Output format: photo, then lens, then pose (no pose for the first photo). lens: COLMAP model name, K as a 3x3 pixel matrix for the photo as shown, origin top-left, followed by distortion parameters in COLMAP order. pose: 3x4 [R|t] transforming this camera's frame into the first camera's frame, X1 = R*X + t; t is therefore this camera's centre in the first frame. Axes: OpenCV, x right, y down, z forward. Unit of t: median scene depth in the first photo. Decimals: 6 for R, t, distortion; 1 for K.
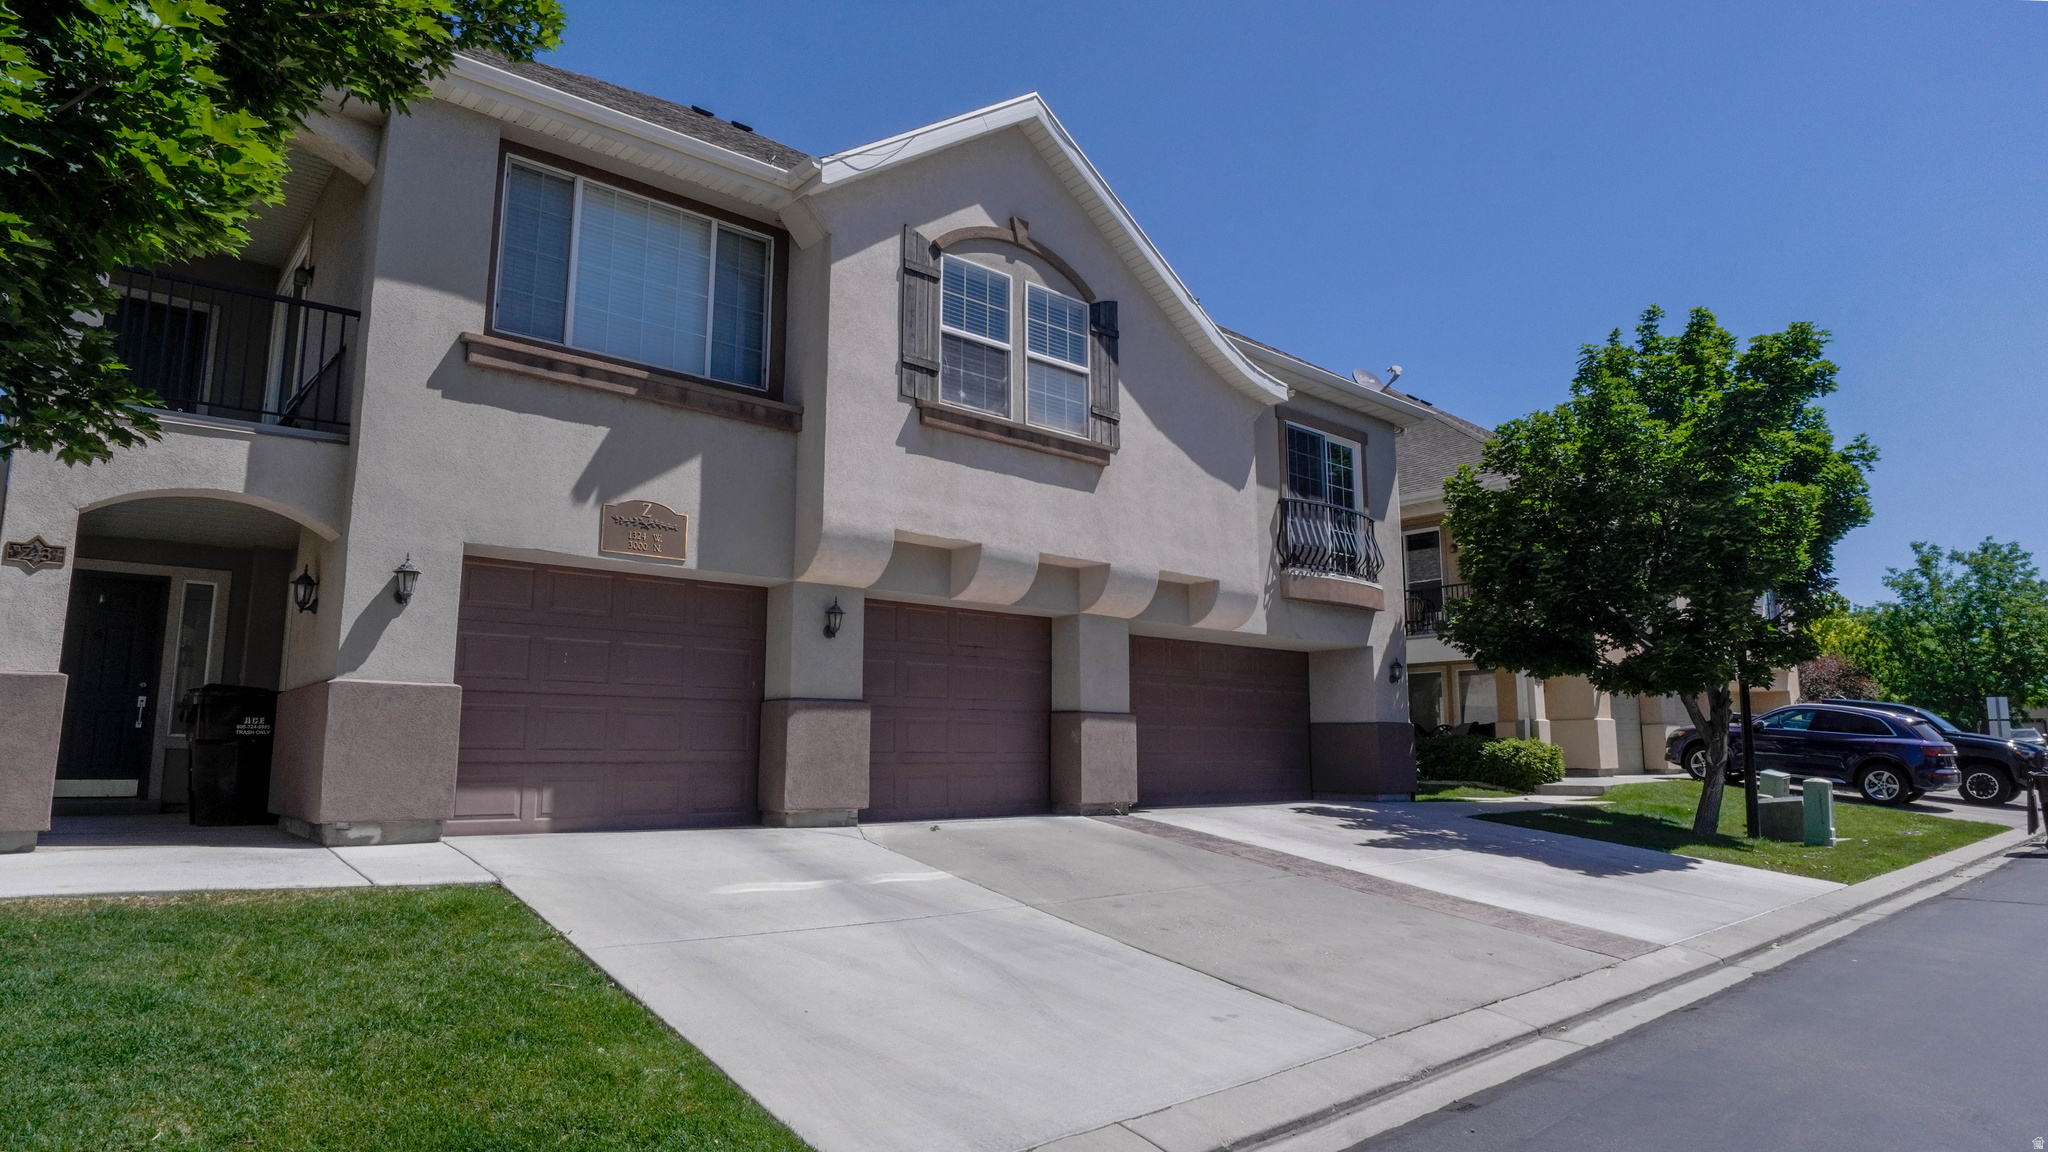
lens RADIAL K [[1171.2, 0, 1024.0], [0, 1171.2, 576.0], [0, 0, 1]] dist [-0.036041, 0.000921]
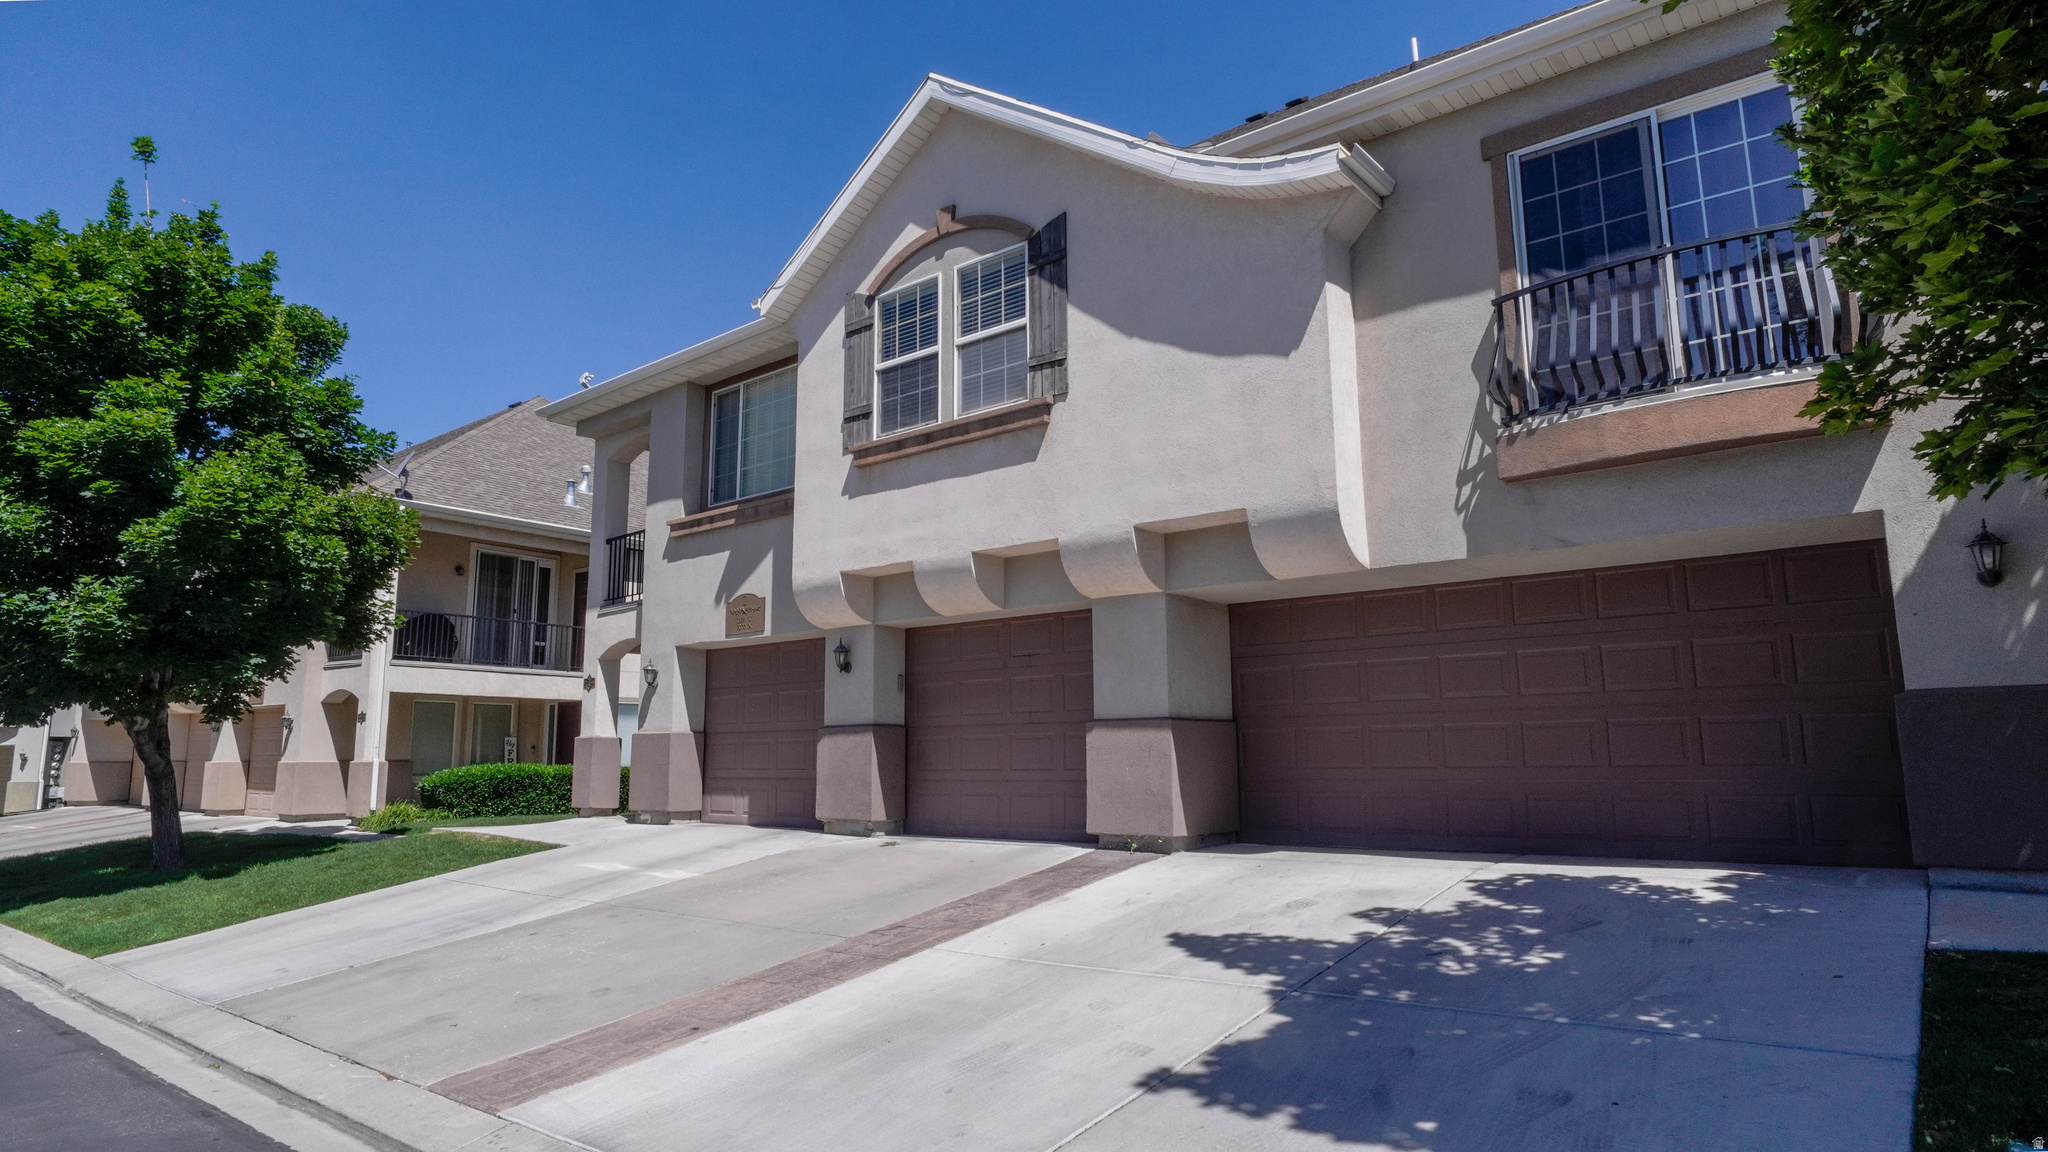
lens RADIAL K [[1130.3, 0, 1024.0], [0, 1130.3, 576.0], [0, 0, 1]] dist [-0.035717, 0.002625]
pose [[0.175409, -0.156112, -0.972039, 0.887531], [0.161414, 0.978547, -0.128029, 0.119694], [0.971173, -0.134444, 0.196845, 0.878666]]
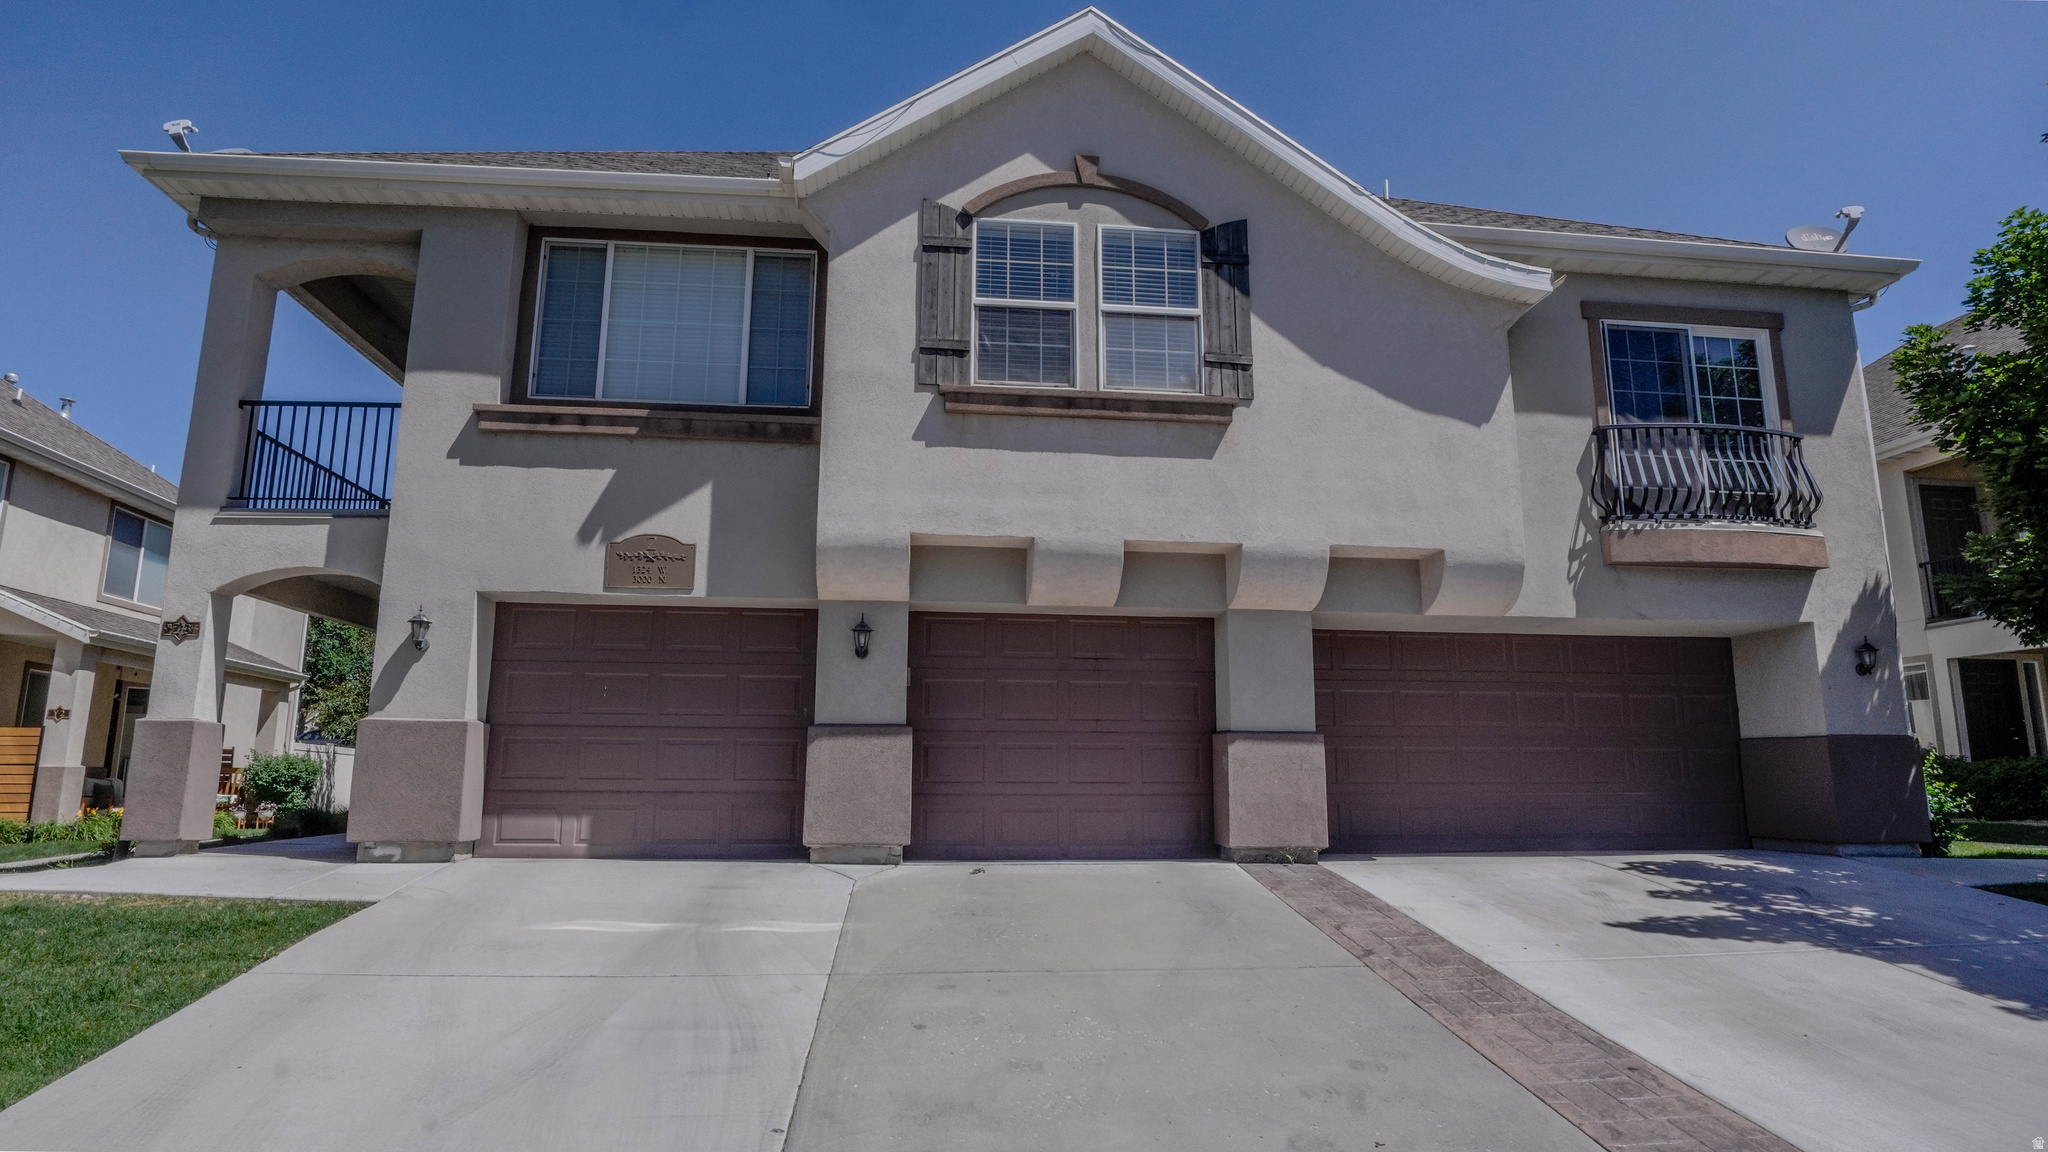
lens RADIAL K [[1130.3, 0, 1024.0], [0, 1130.3, 576.0], [0, 0, 1]] dist [-0.035717, 0.002625]
pose [[0.820957, -0.099993, -0.562167, 0.408333], [0.083361, 0.994987, -0.055244, 0.044142], [0.564873, -0.001509, 0.825177, 0.306409]]
